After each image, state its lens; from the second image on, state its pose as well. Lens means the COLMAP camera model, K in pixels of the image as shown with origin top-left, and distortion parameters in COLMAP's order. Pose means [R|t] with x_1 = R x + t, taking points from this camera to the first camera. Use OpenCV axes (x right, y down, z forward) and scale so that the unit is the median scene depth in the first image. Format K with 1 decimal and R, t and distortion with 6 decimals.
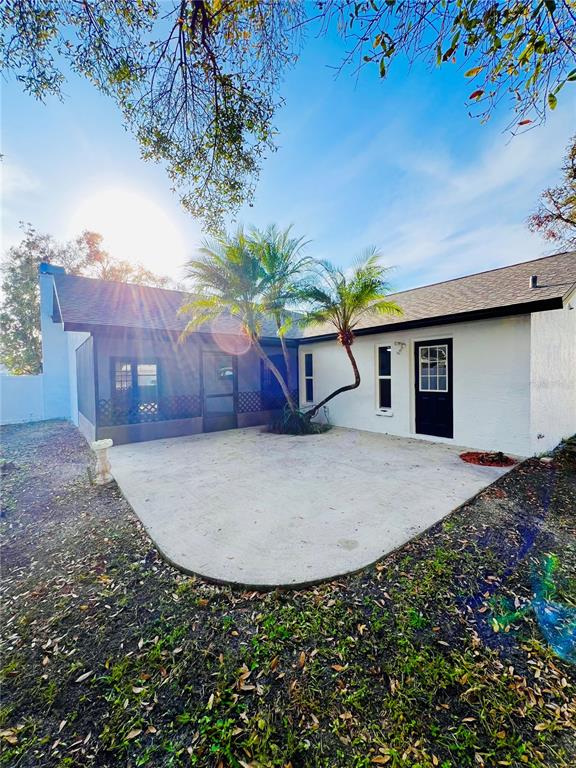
lens RADIAL K [[308.9, 0, 288.8], [0, 308.9, 383.0], [0, 0, 1]] dist [0.000074, 0.000000]
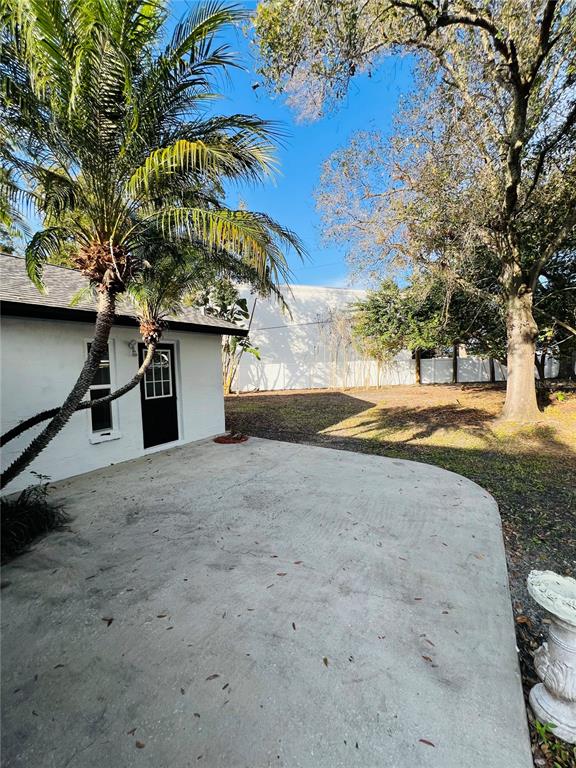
lens RADIAL K [[309.2, 0, 289.0], [0, 309.2, 382.8], [0, 0, 1]] dist [-0.000562, 0.000217]
pose [[-0.345606, -0.020278, 0.938160, -0.577077], [0.067765, 0.996617, 0.046505, -0.036436], [-0.935930, 0.079647, -0.343063, 0.982931]]
